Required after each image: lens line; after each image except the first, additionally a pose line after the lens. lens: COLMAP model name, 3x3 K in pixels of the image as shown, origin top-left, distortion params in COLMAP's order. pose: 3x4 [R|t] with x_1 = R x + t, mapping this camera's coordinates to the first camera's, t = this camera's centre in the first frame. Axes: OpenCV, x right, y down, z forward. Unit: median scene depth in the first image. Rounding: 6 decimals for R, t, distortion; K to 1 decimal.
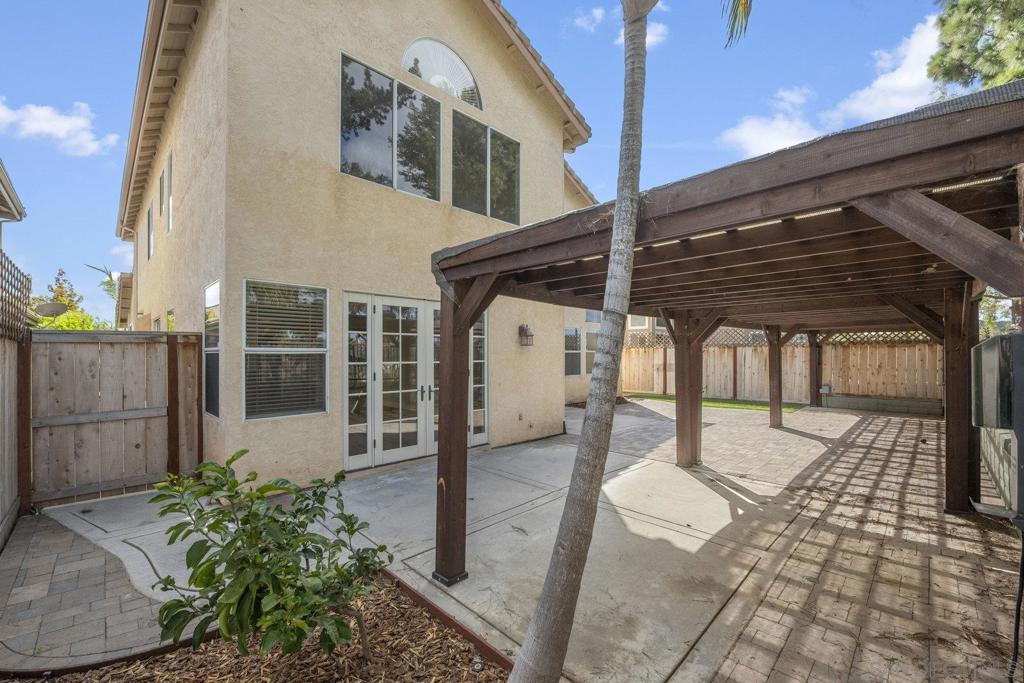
lens RADIAL K [[419.2, 0, 510.6], [0, 419.2, 340.8], [0, 0, 1]] dist [-0.012244, -0.000205]
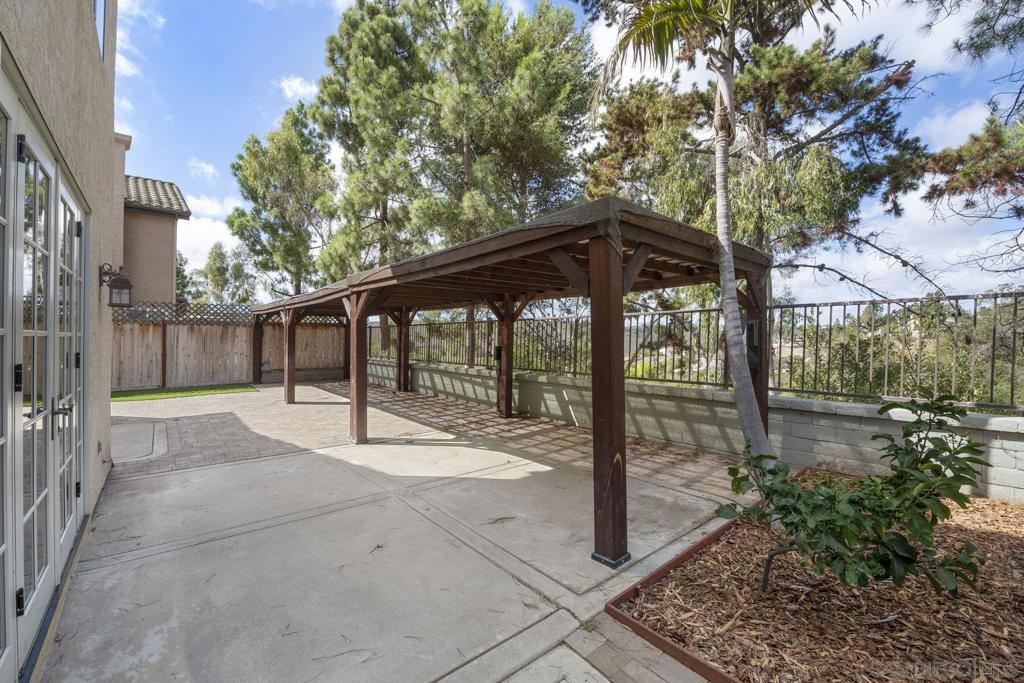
lens RADIAL K [[419.2, 0, 510.6], [0, 419.2, 340.8], [0, 0, 1]] dist [-0.012244, -0.000205]
pose [[0.081809, -0.005417, 0.996633, -0.603062], [-0.032231, 0.999448, 0.008078, 0.046857], [-0.996127, -0.032783, 0.081590, 0.648145]]
